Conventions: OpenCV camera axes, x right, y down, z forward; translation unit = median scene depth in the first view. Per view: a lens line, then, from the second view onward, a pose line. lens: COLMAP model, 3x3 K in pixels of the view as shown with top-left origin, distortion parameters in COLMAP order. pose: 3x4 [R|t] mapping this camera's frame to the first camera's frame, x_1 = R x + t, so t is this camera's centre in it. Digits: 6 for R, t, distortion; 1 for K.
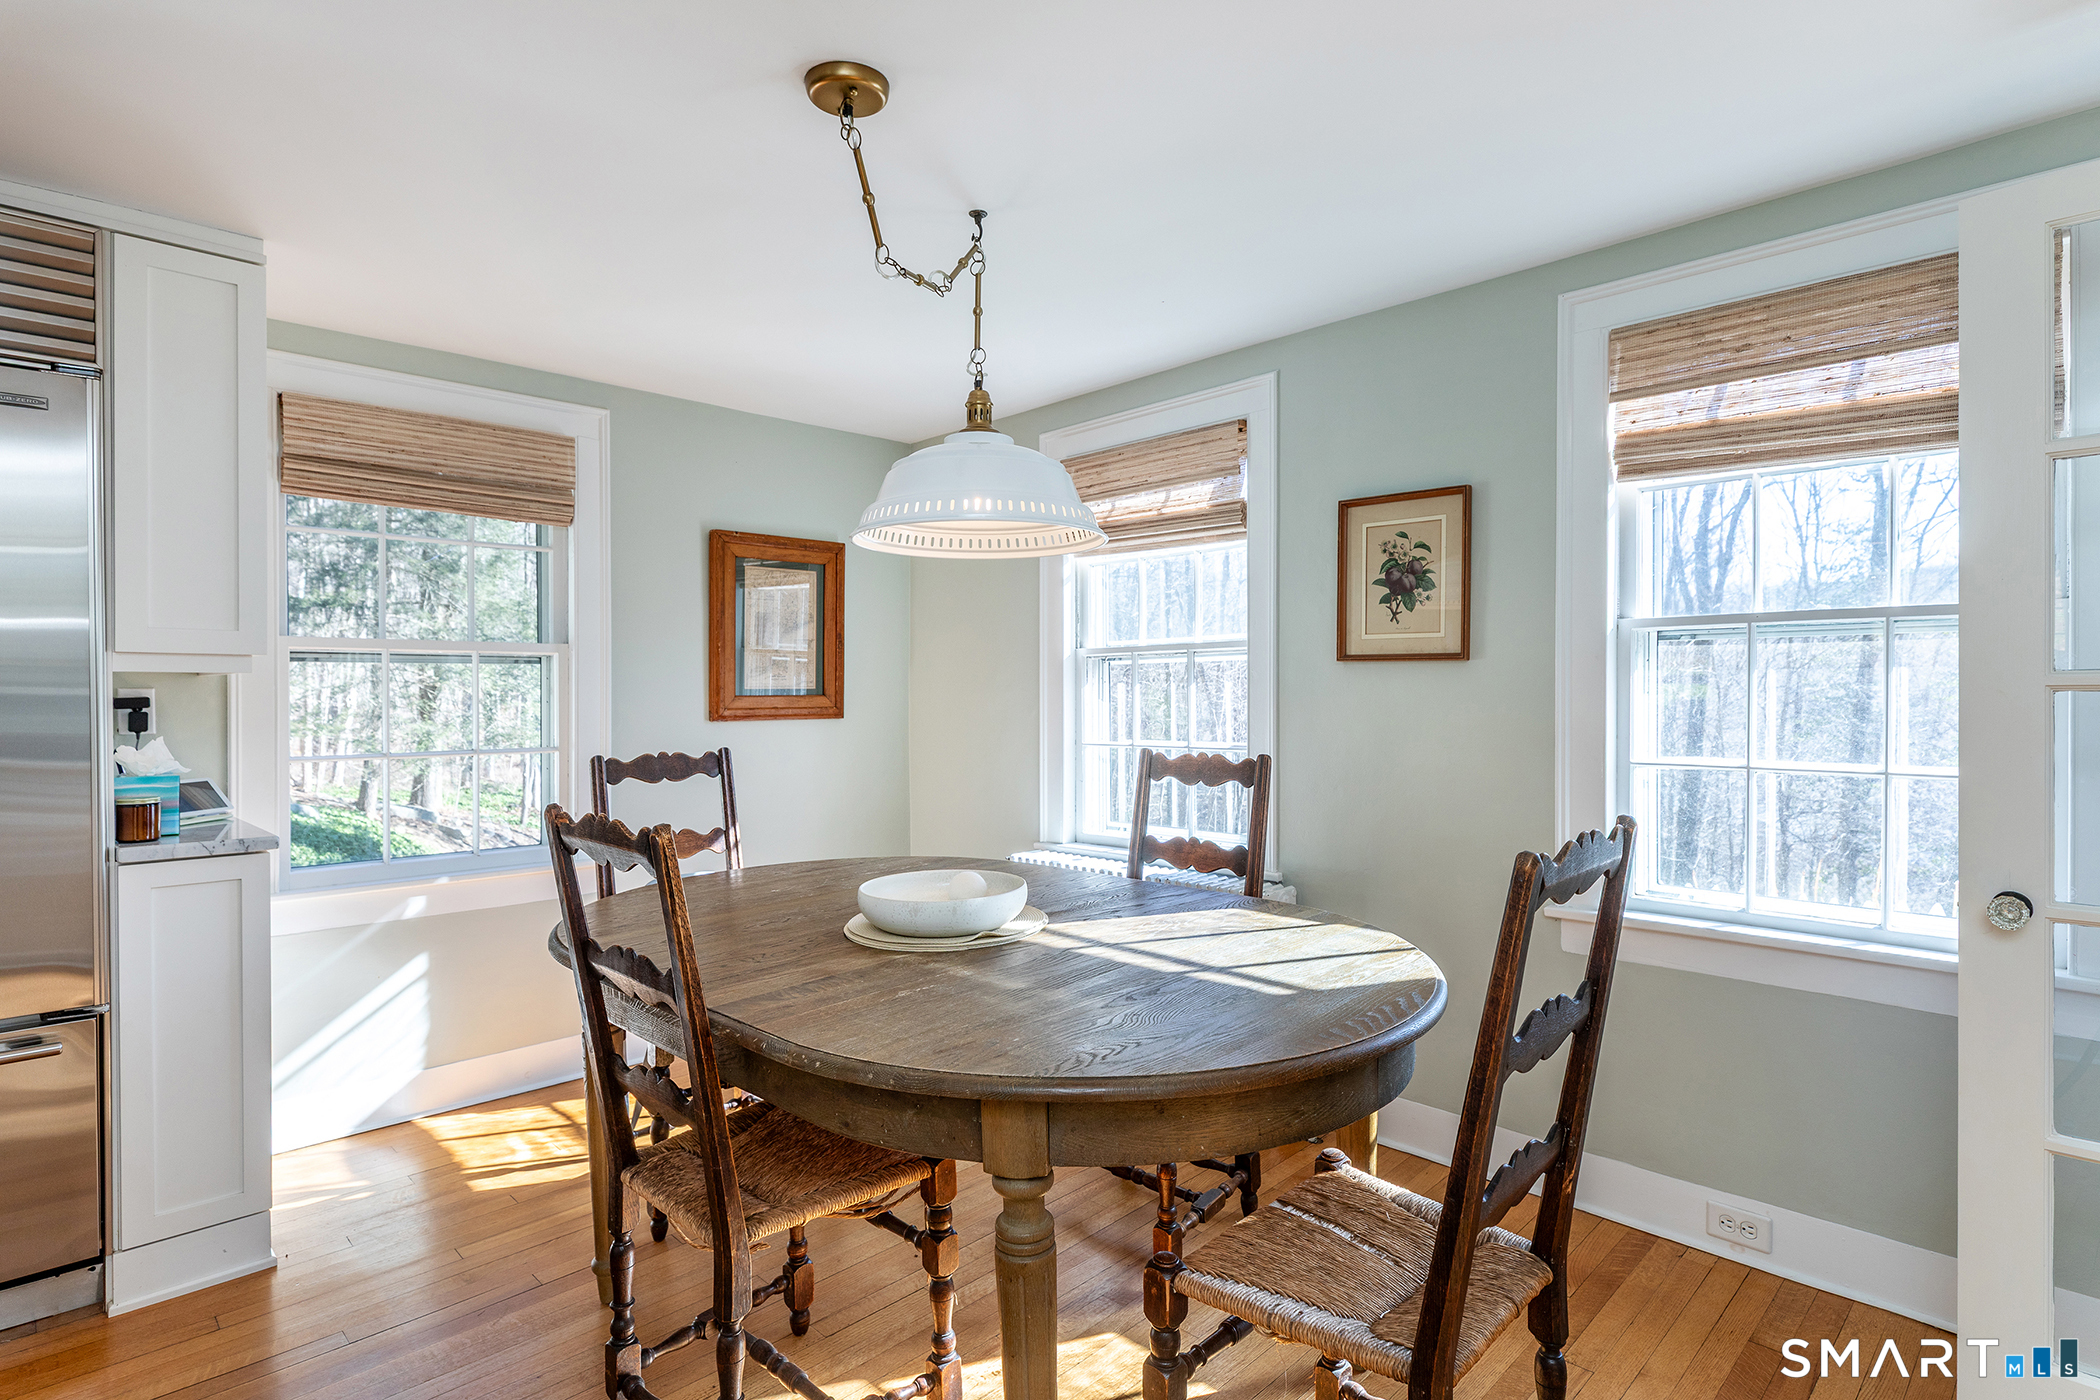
lens RADIAL K [[1080.4, 0, 1050.0], [0, 1080.4, 700.0], [0, 0, 1]] dist [0.000692, 0.000182]
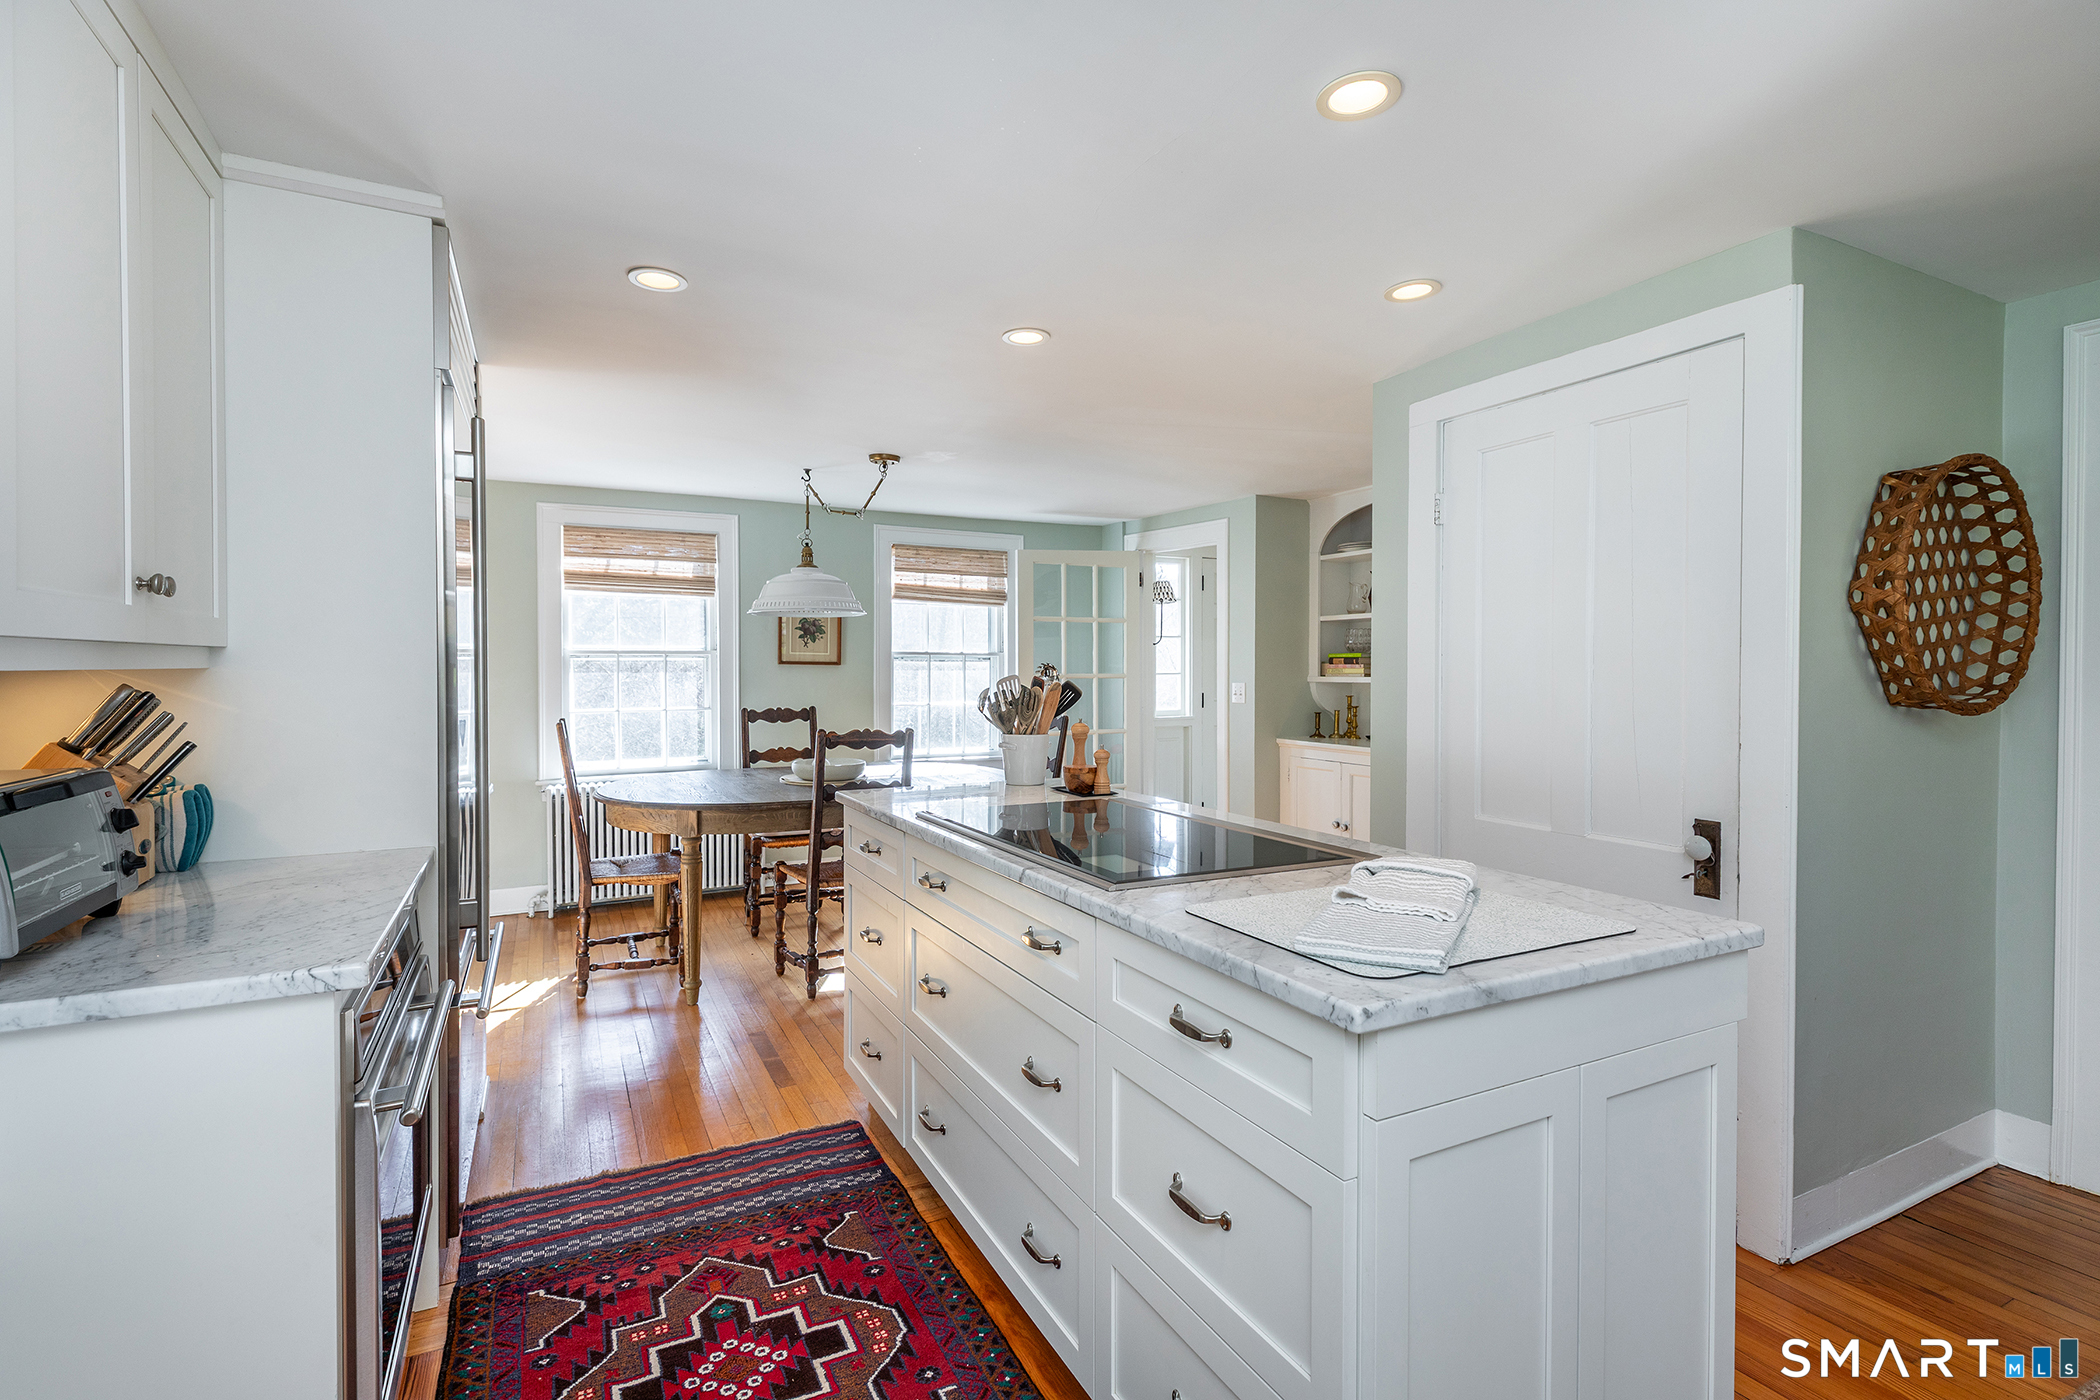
lens RADIAL K [[975.6, 0, 1050.0], [0, 975.6, 700.0], [0, 0, 1]] dist [0.000034, -0.000003]
pose [[0.296221, -0.024433, 0.954807, -1.554901], [0.003126, 0.999692, 0.024612, -0.011947], [-0.955114, -0.004306, 0.296206, -0.082895]]
